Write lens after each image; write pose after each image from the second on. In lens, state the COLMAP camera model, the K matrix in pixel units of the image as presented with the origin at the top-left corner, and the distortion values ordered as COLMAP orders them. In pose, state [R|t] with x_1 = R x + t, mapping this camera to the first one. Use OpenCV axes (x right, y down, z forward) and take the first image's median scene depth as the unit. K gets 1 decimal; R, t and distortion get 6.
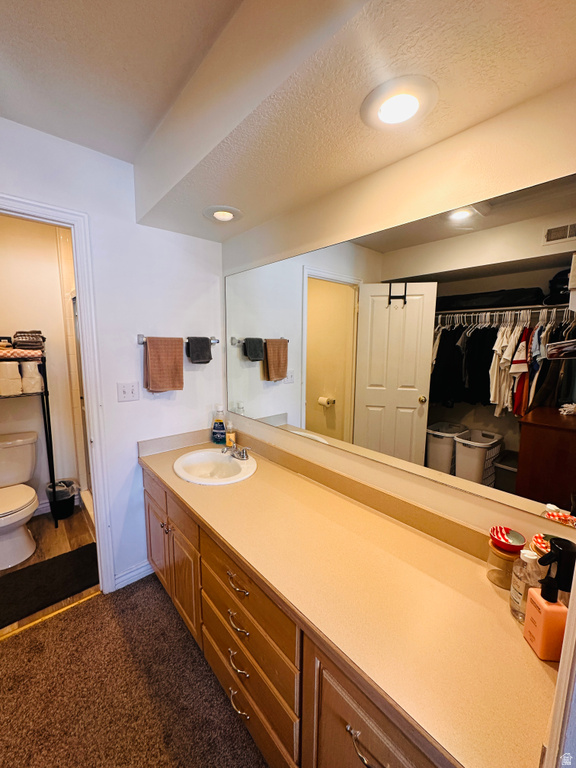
lens RADIAL K [[304.7, 0, 288.0], [0, 304.7, 384.0], [0, 0, 1]] dist [0.001454, 0.000270]
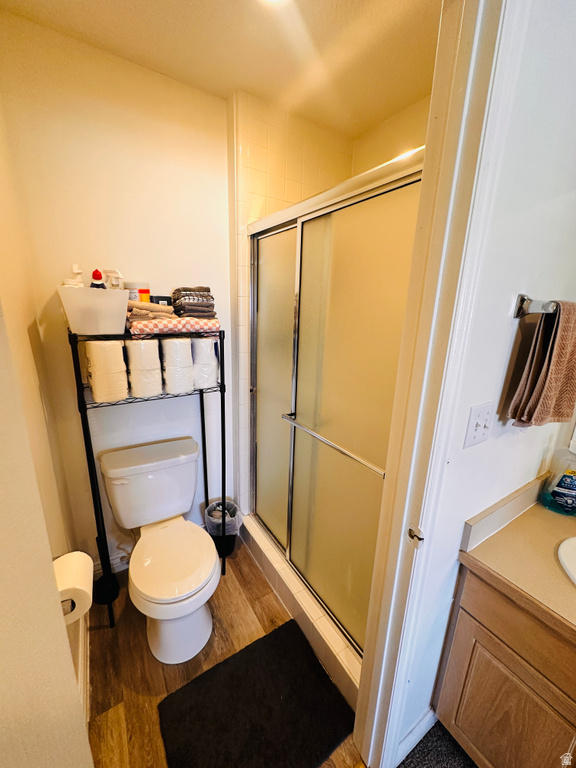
lens RADIAL K [[304.7, 0, 288.0], [0, 304.7, 384.0], [0, 0, 1]] dist [0.001454, 0.000270]
pose [[0.986323, 0.055344, -0.155257, -0.571958], [-0.037557, 0.992627, 0.115247, -0.058291], [0.160490, -0.107840, 0.981129, 0.412023]]
